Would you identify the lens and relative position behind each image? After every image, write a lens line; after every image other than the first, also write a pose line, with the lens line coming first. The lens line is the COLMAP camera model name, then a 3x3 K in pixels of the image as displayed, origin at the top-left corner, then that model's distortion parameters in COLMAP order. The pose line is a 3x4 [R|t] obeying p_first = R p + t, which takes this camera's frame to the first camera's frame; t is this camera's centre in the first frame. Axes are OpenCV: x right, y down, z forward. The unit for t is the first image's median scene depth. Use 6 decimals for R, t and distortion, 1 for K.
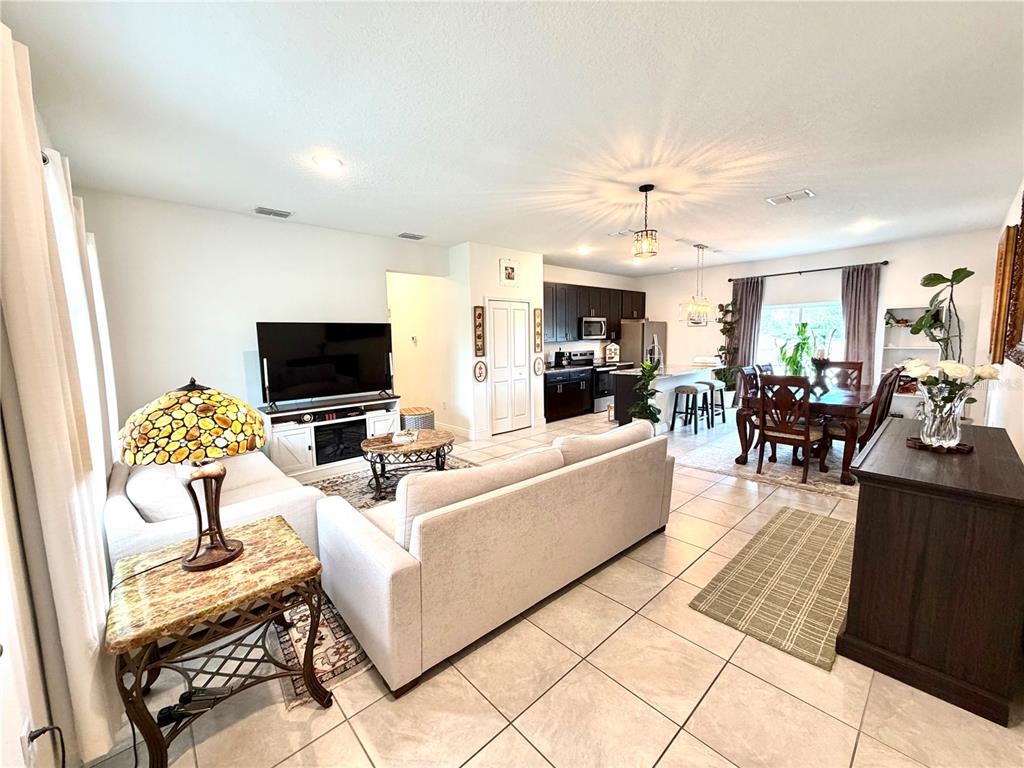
lens RADIAL K [[405.0, 0, 509.4], [0, 405.0, 382.2], [0, 0, 1]] dist [0.000160, -0.000020]
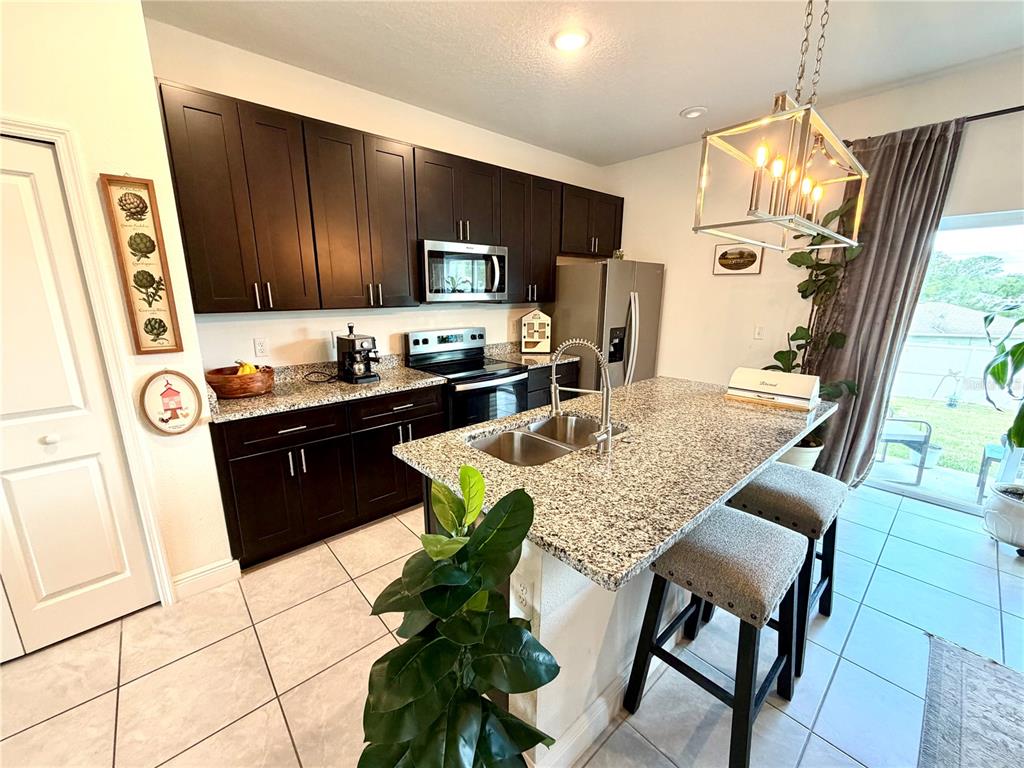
lens RADIAL K [[405.0, 0, 507.2], [0, 405.0, 384.0], [0, 0, 1]] dist [0.000160, -0.000020]
pose [[0.999530, 0.026730, -0.015025, 0.250069], [-0.024767, 0.992662, 0.118356, -0.073948], [0.018078, -0.117928, 0.992858, 0.598171]]
